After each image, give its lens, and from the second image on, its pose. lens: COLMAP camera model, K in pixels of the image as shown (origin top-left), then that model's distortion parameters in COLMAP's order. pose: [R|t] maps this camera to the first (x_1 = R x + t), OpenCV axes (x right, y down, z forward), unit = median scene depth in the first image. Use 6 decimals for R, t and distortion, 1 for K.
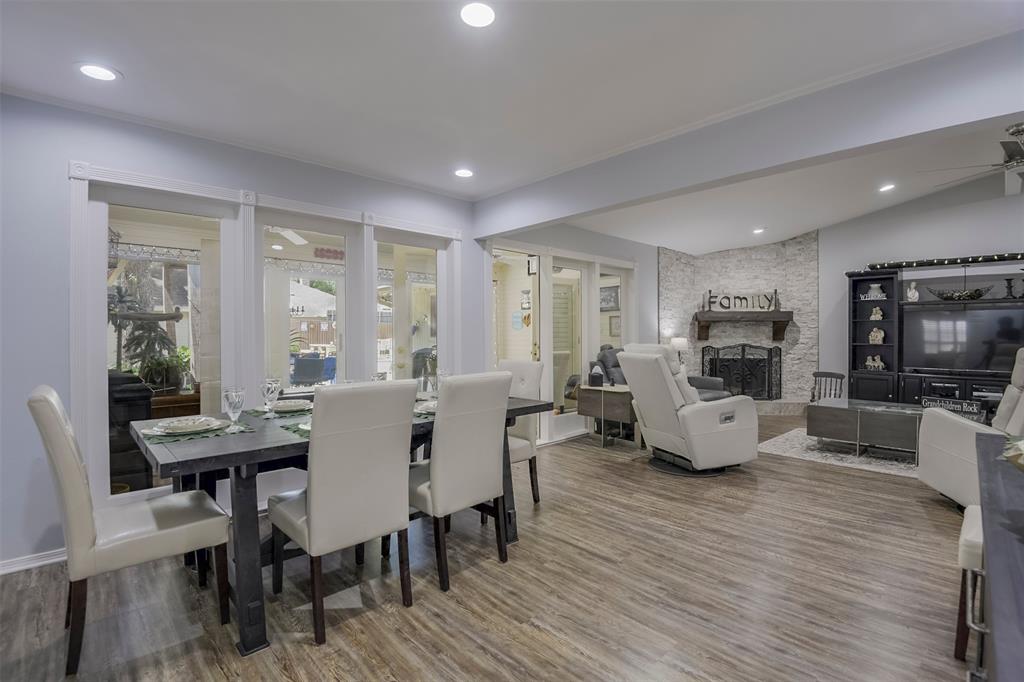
lens RADIAL K [[467.2, 0, 512.0], [0, 467.2, 341.0], [0, 0, 1]] dist [-0.019004, -0.000827]
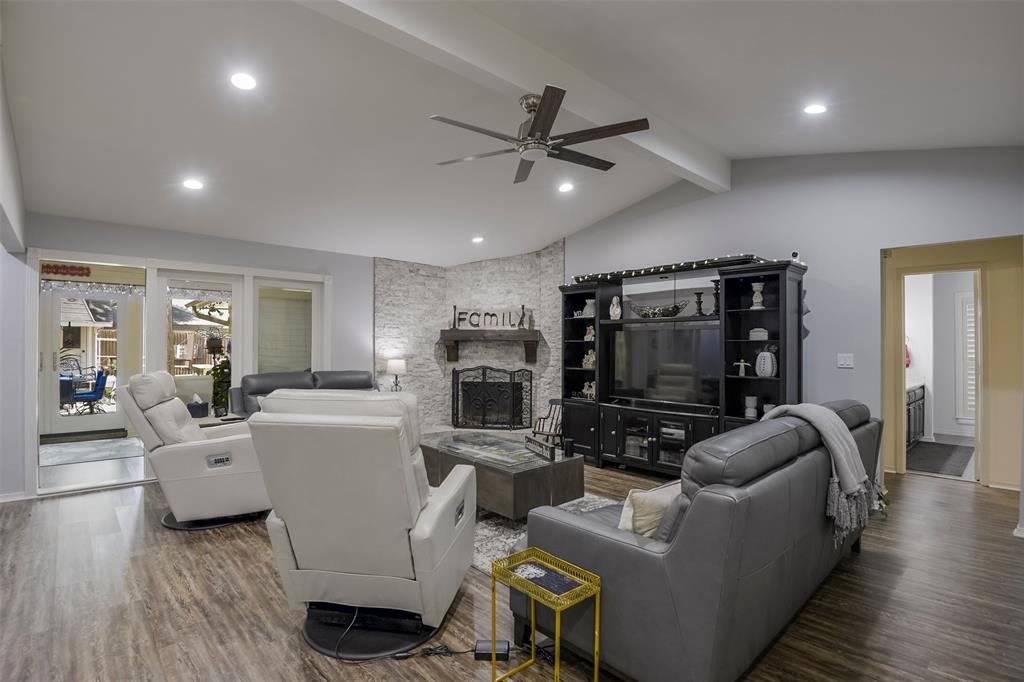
lens RADIAL K [[483.4, 0, 502.5], [0, 483.4, 342.4], [0, 0, 1]] dist [-0.014857, -0.001528]
pose [[0.999608, 0.004663, -0.027623, 0.551618], [-0.005374, 0.999655, -0.025704, -0.015748], [0.027494, 0.025842, 0.999288, 0.076258]]
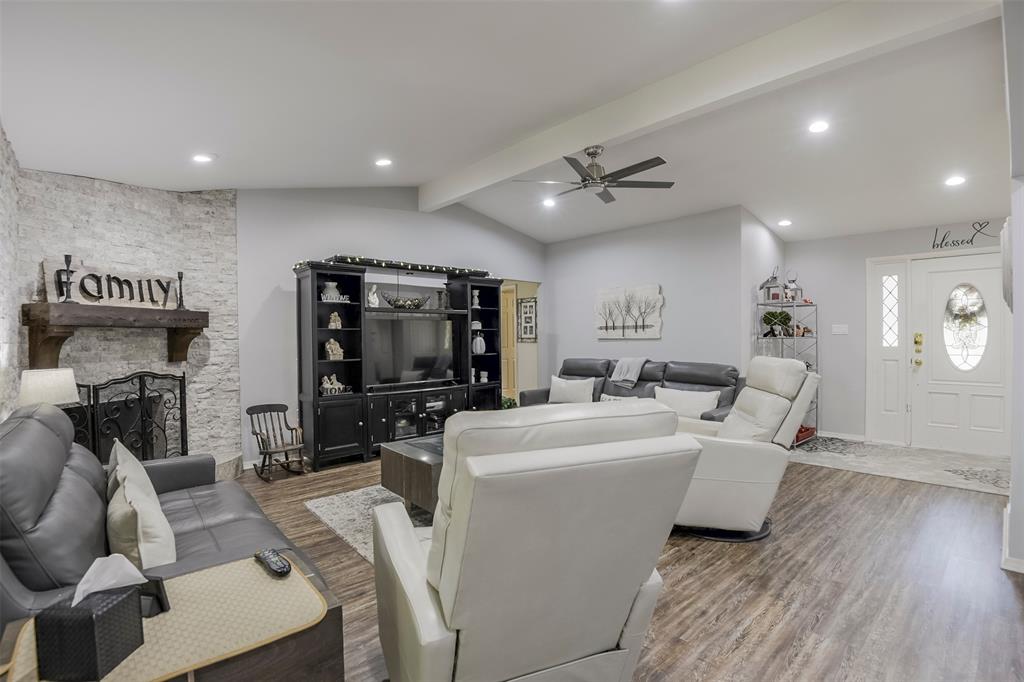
lens RADIAL K [[481.1, 0, 499.9], [0, 481.1, 339.9], [0, 0, 1]] dist [-0.018831, -0.000522]
pose [[0.037232, -0.009622, 0.999260, -0.003757], [0.028832, 0.999548, 0.008551, -0.021956], [-0.998891, 0.028492, 0.037492, 0.586961]]
